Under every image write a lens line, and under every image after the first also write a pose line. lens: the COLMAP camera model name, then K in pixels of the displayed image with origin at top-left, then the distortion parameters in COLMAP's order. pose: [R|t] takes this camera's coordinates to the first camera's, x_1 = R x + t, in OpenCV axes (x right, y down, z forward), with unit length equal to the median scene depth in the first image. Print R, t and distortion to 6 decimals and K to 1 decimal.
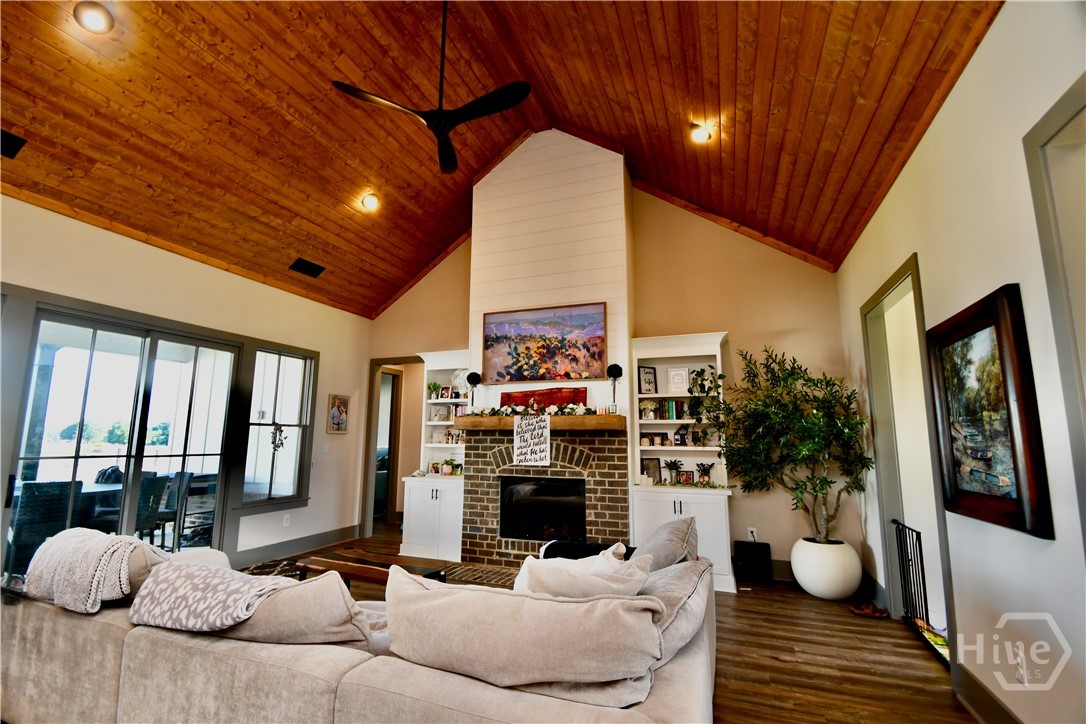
lens RADIAL K [[483.6, 0, 535.3], [0, 483.6, 364.1], [0, 0, 1]] dist [0.009094, -0.014153]
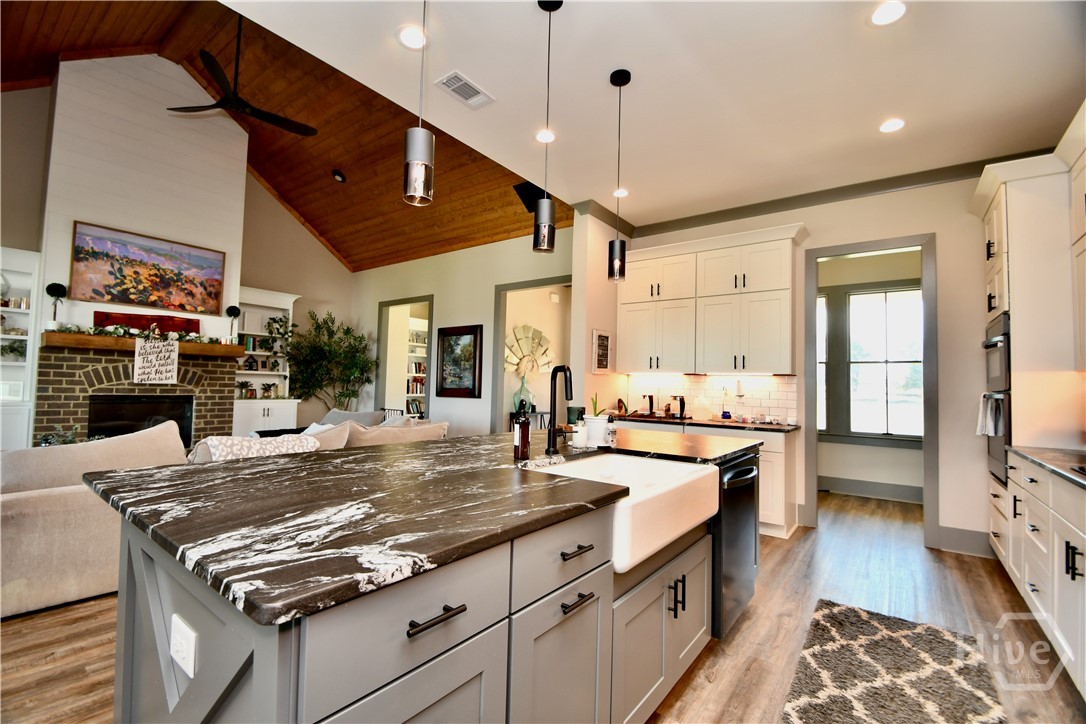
lens RADIAL K [[472.8, 0, 535.8], [0, 472.8, 364.4], [0, 0, 1]] dist [0.009974, -0.014954]
pose [[0.278093, 0.043134, 0.959585, -0.758876], [-0.171313, 0.985202, 0.005362, 0.008517], [-0.945154, -0.165880, 0.281367, -0.119865]]
